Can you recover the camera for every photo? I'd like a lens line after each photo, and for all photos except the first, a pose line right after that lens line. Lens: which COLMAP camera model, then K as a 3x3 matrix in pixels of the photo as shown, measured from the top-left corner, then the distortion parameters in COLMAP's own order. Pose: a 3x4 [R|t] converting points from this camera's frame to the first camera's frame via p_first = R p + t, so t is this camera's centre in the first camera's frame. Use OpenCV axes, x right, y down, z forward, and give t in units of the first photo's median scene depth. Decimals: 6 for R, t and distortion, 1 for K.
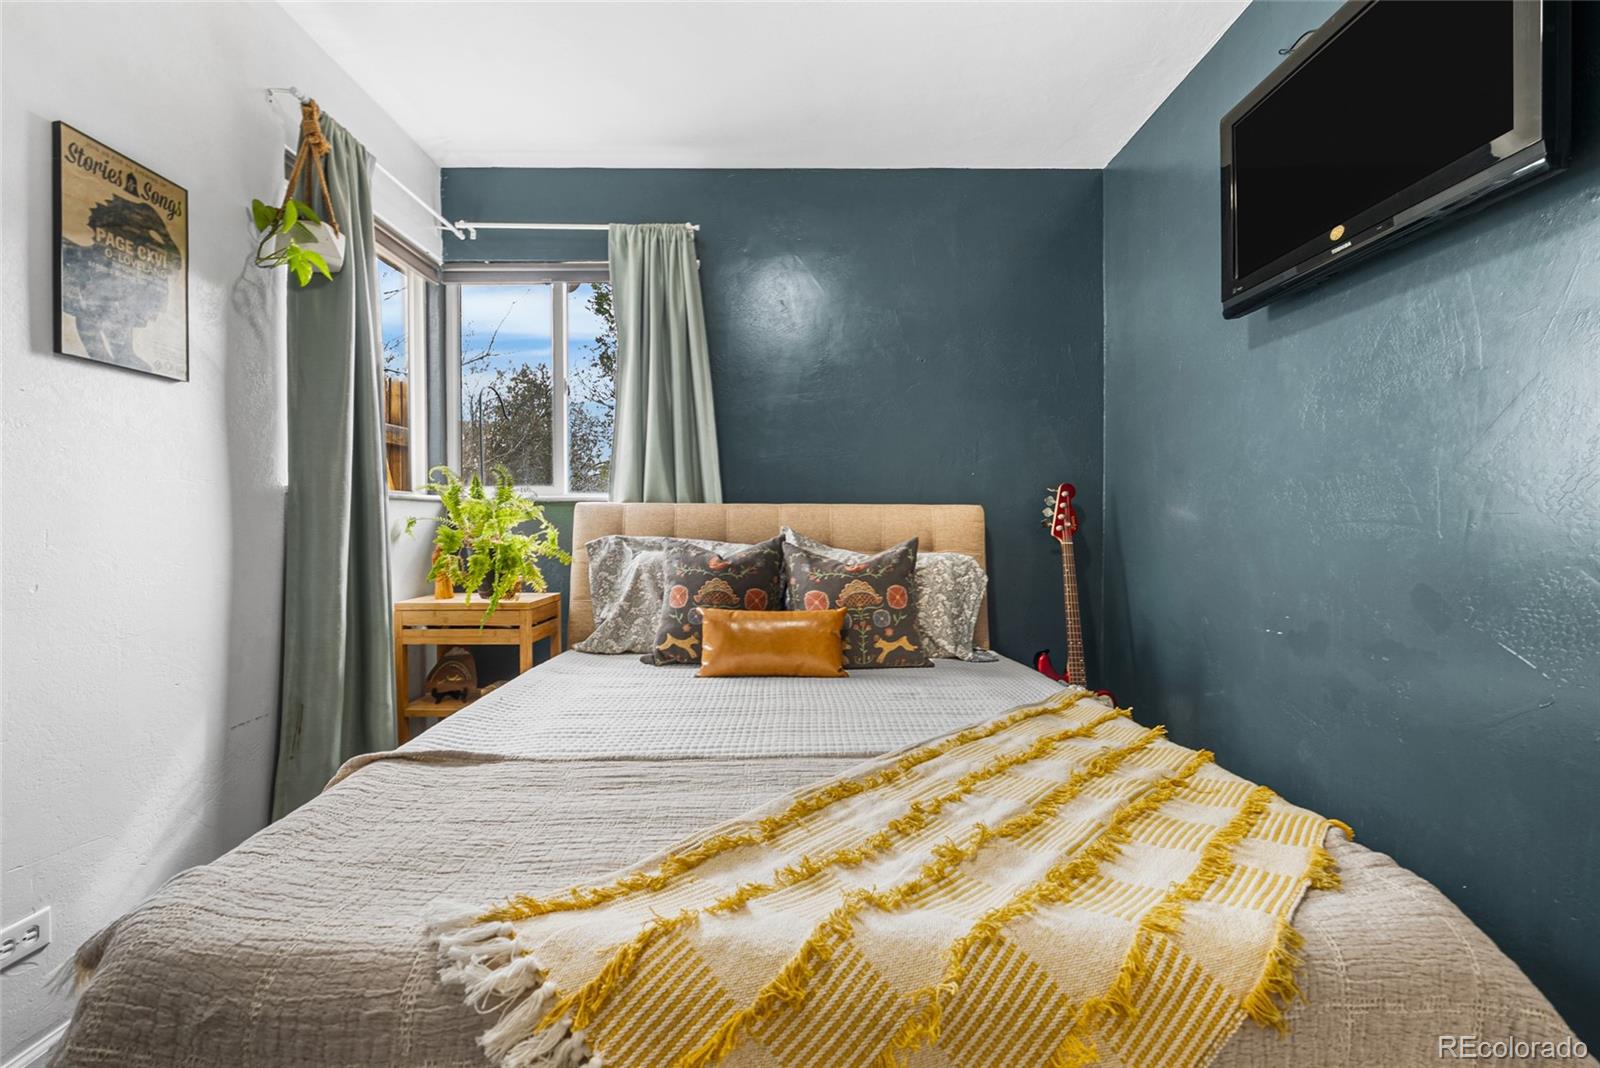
lens RADIAL K [[706.6, 0, 800.0], [0, 706.6, 534.0], [0, 0, 1]] dist [-0.005009, -0.000097]
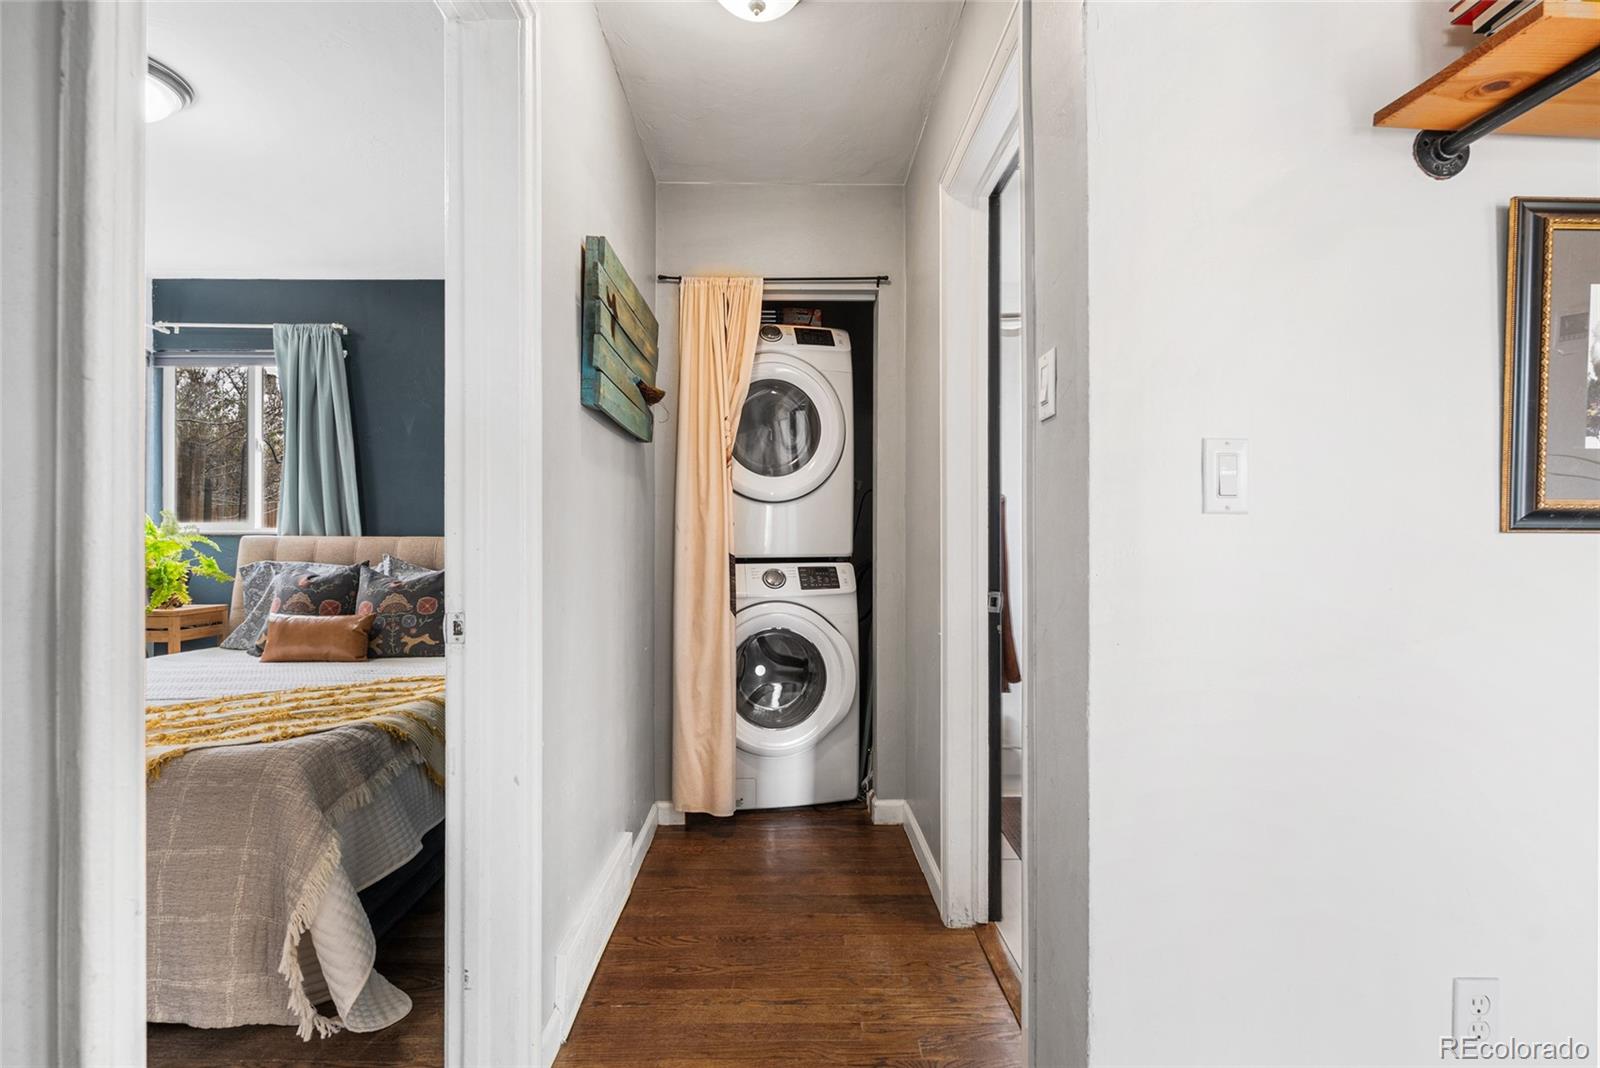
lens RADIAL K [[719.9, 0, 798.7], [0, 719.9, 538.8], [0, 0, 1]] dist [-0.002104, -0.000075]
pose [[0.999971, -0.002319, 0.007246, 0.780537], [0.002455, 0.999819, -0.018858, -0.012432], [-0.007201, 0.018876, 0.999796, -0.380842]]
